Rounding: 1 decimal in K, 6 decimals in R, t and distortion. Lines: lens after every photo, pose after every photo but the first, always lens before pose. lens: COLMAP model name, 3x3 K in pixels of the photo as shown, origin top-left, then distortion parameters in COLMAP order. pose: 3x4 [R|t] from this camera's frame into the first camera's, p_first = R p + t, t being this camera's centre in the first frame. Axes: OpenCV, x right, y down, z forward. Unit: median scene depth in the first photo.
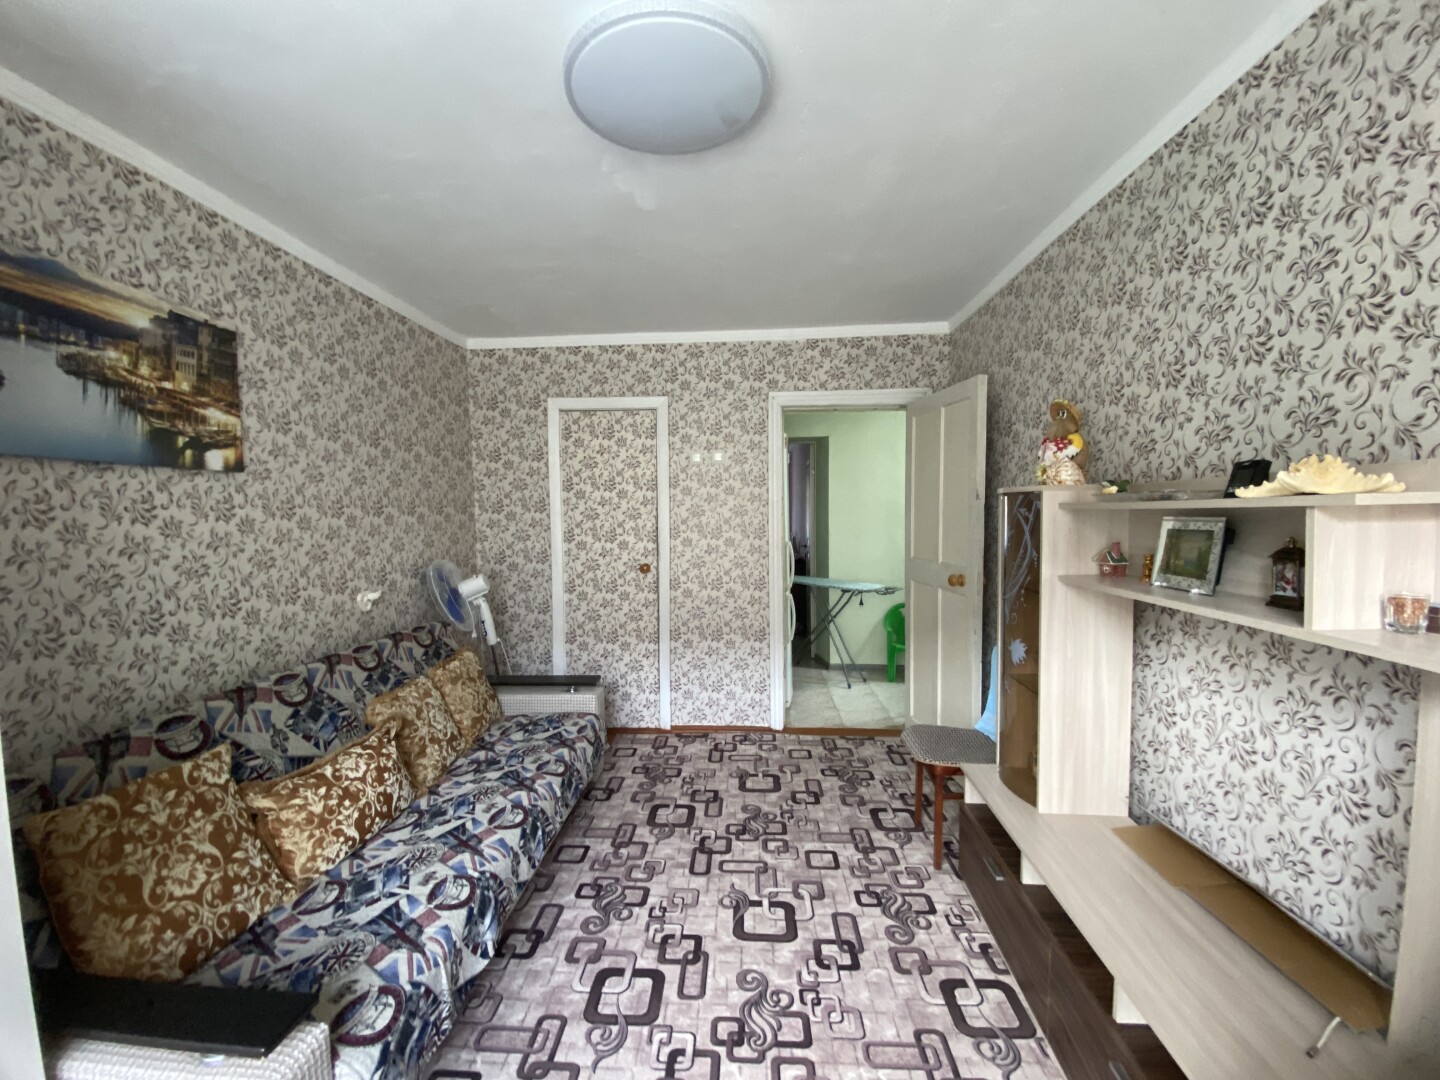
lens RADIAL K [[583.7, 0, 718.5], [0, 583.7, 543.2], [0, 0, 1]] dist [0.001359, -0.012754]
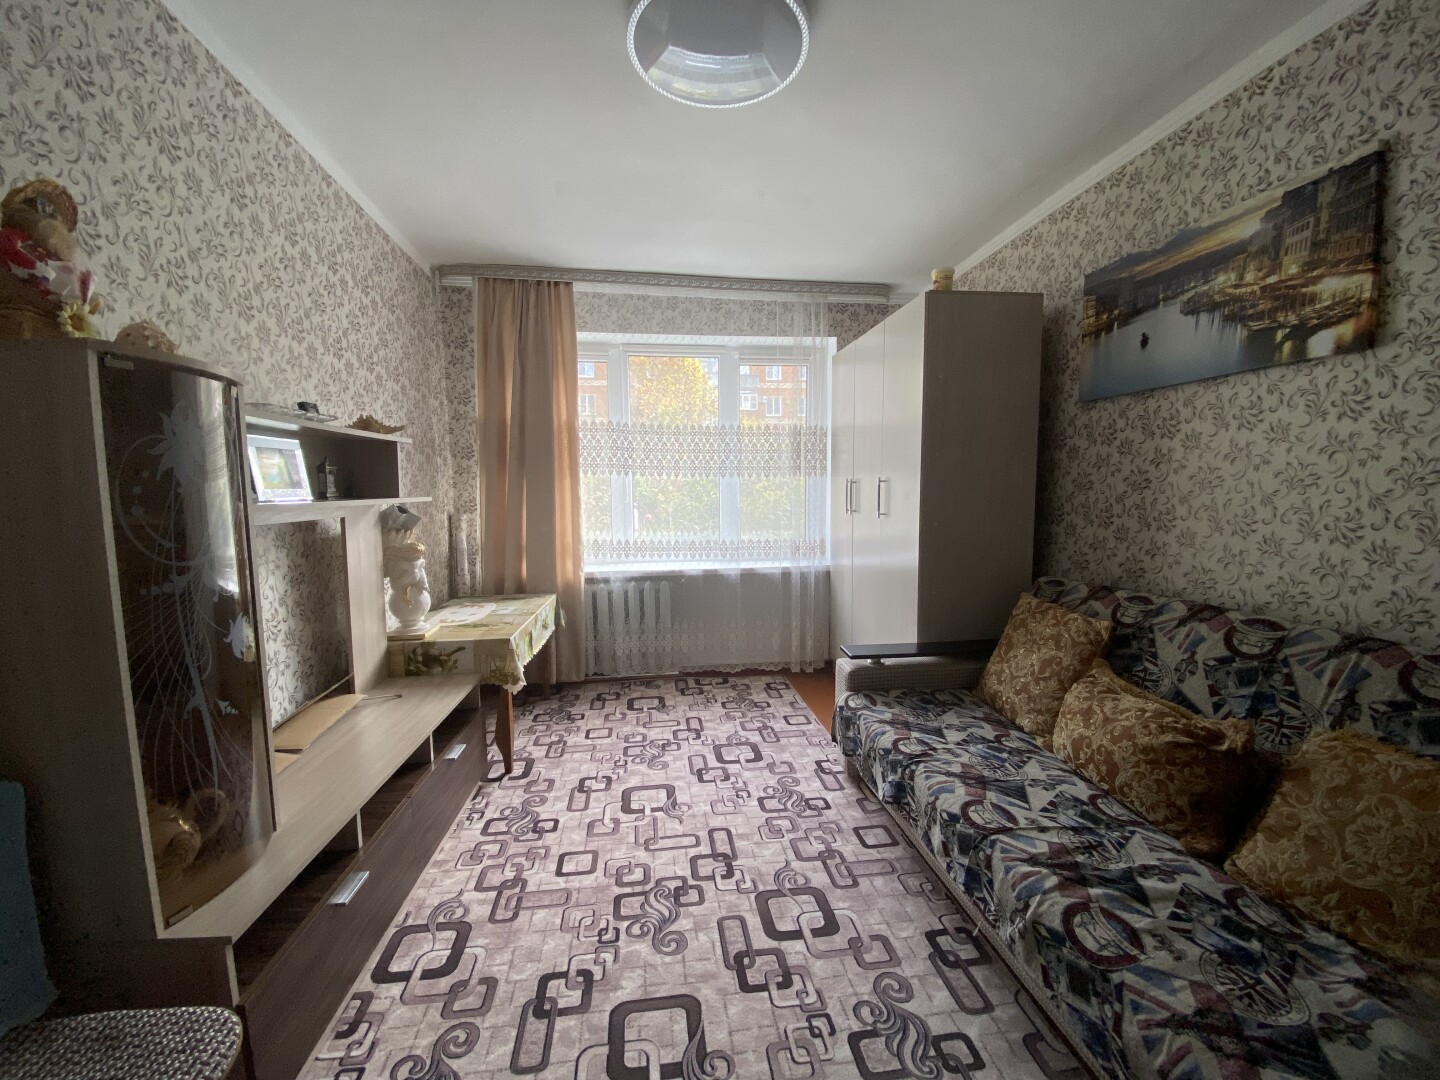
lens RADIAL K [[583.7, 0, 718.5], [0, 583.7, 543.2], [0, 0, 1]] dist [0.001359, -0.012754]
pose [[-0.982854, 0.039809, -0.180036, 0.121265], [0.012707, 0.988717, 0.149254, 0.001182], [0.183947, 0.144407, -0.972271, 1.796262]]
